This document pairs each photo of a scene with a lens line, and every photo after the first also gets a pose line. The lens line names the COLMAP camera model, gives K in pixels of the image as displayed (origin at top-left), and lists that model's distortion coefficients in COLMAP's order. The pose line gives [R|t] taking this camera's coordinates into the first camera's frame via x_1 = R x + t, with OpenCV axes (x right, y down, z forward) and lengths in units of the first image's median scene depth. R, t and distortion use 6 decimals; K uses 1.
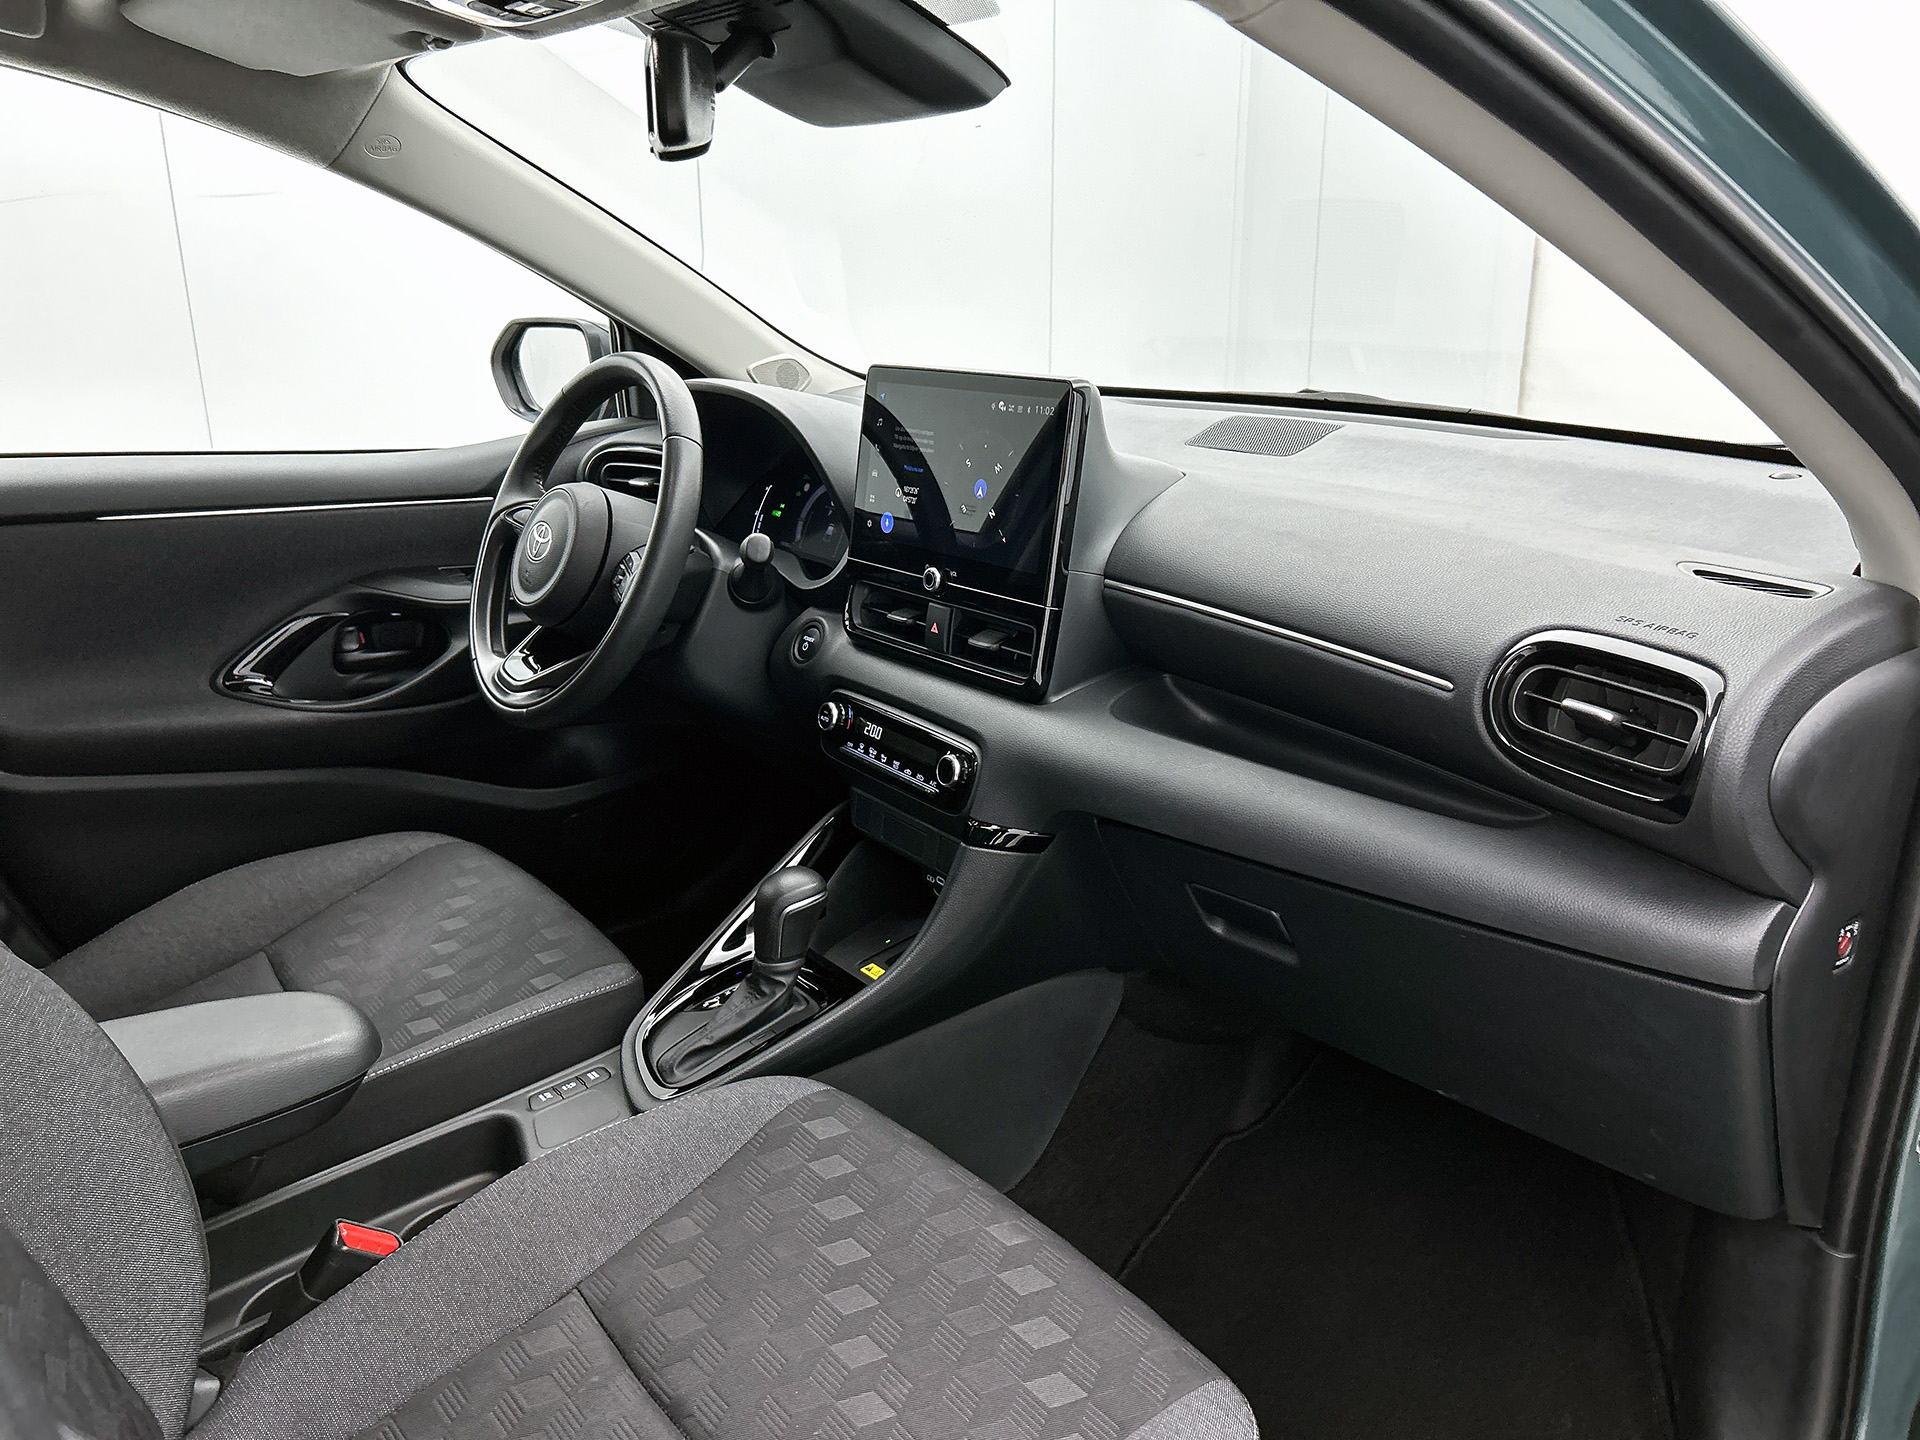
lens RADIAL K [[1413.4, 0, 993.9], [0, 1413.4, 728.4], [0, 0, 1]] dist [0.003881, 0.000087]
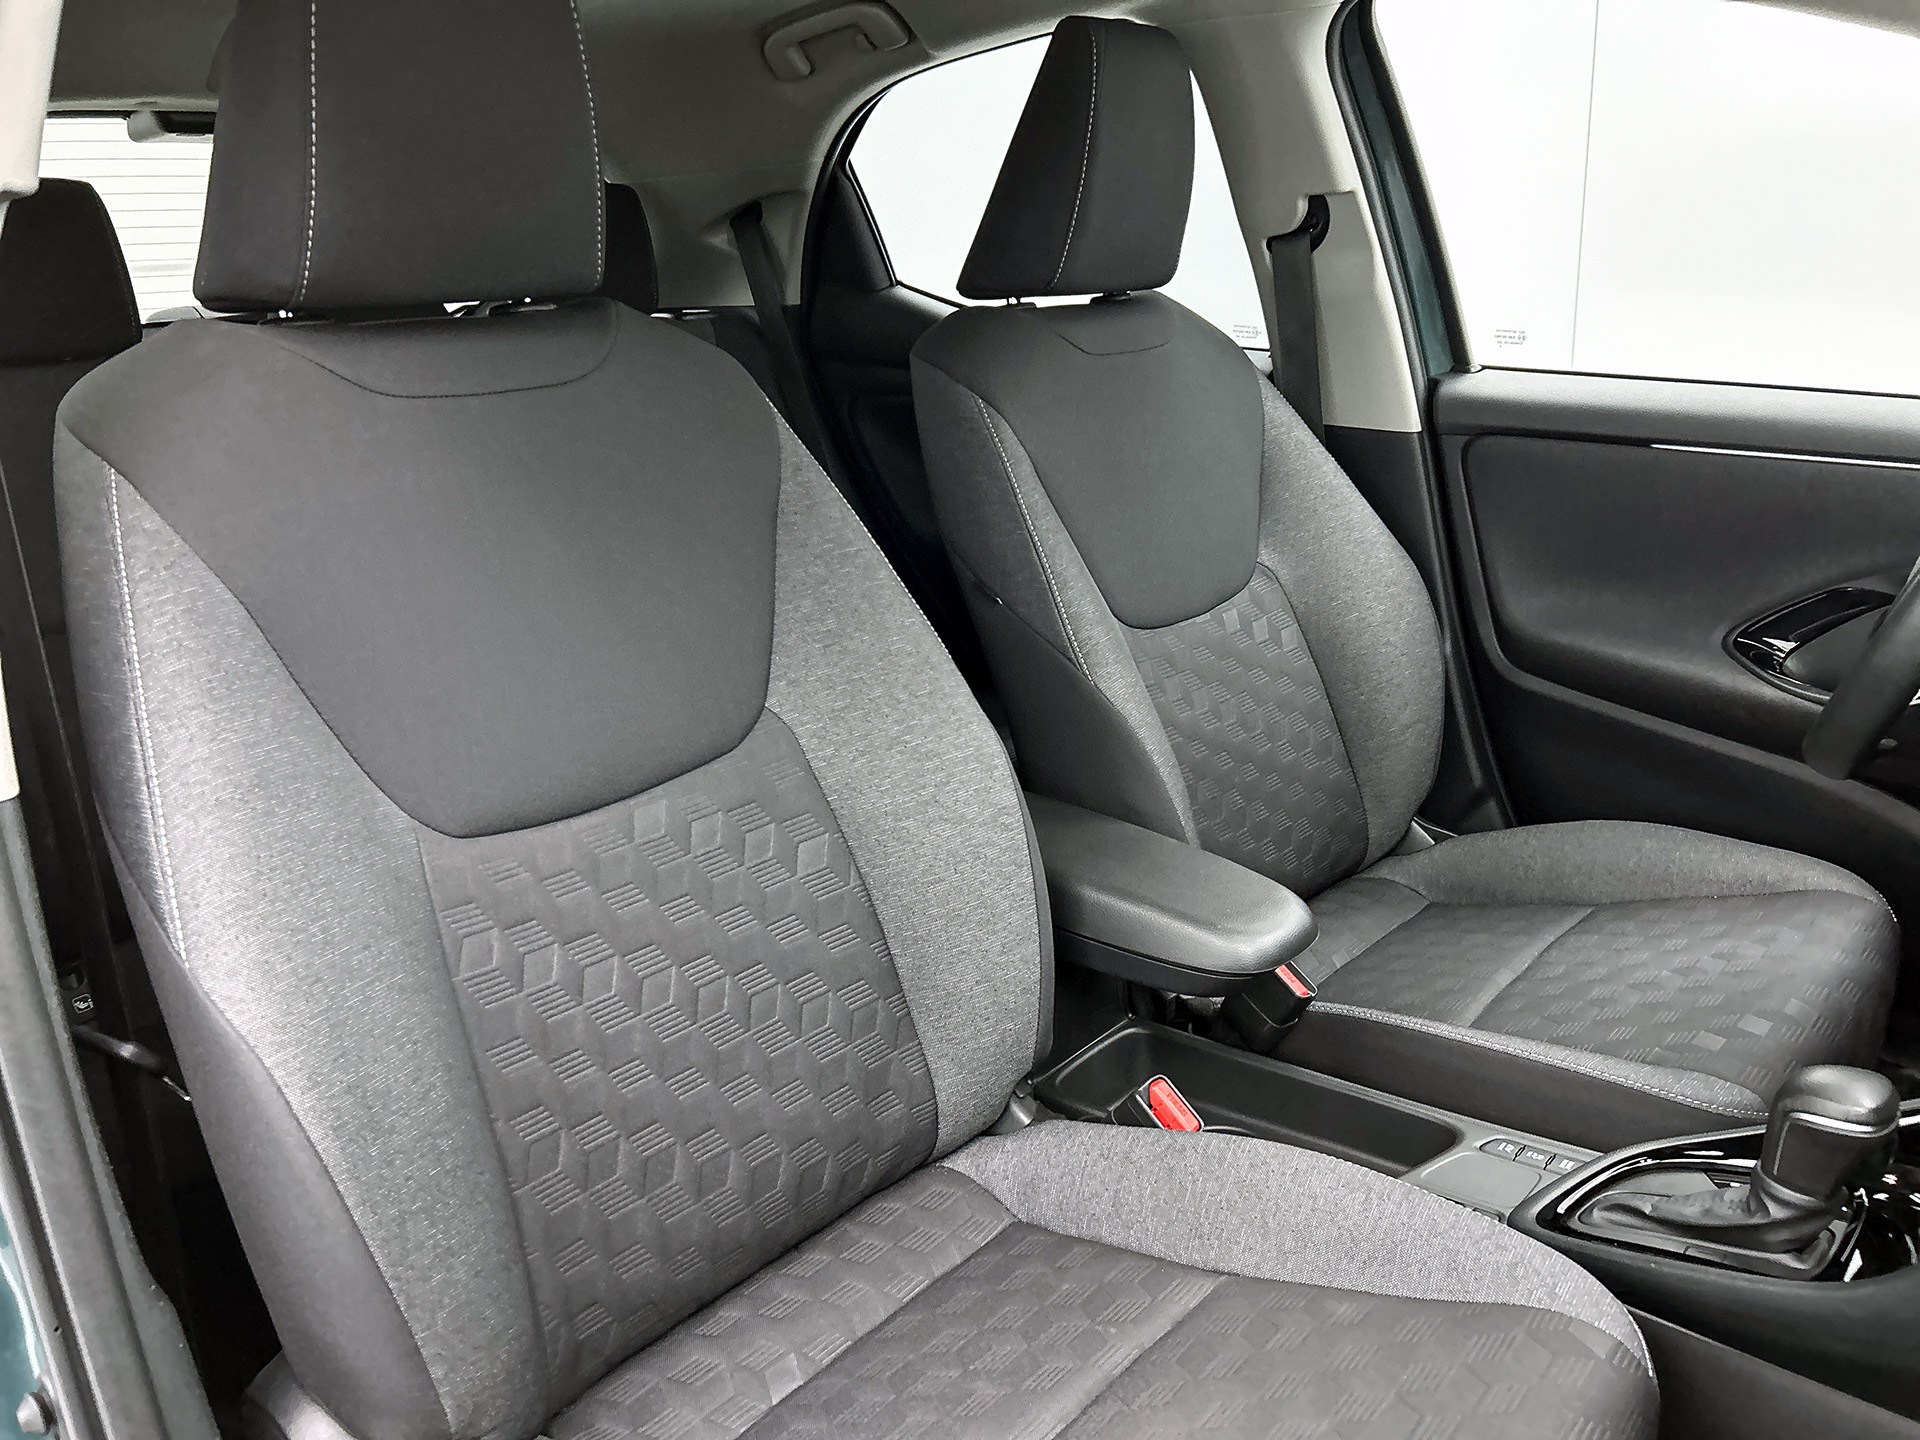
lens RADIAL K [[1457.0, 0, 960.0], [0, 1457.0, 720.0], [0, 0, 1]] dist [-0.003152, -0.000899]
pose [[0.154379, 0.288865, -0.944841, 0.379066], [-0.253640, 0.935843, 0.244672, -0.112440], [0.954900, 0.201877, 0.217742, 0.415497]]
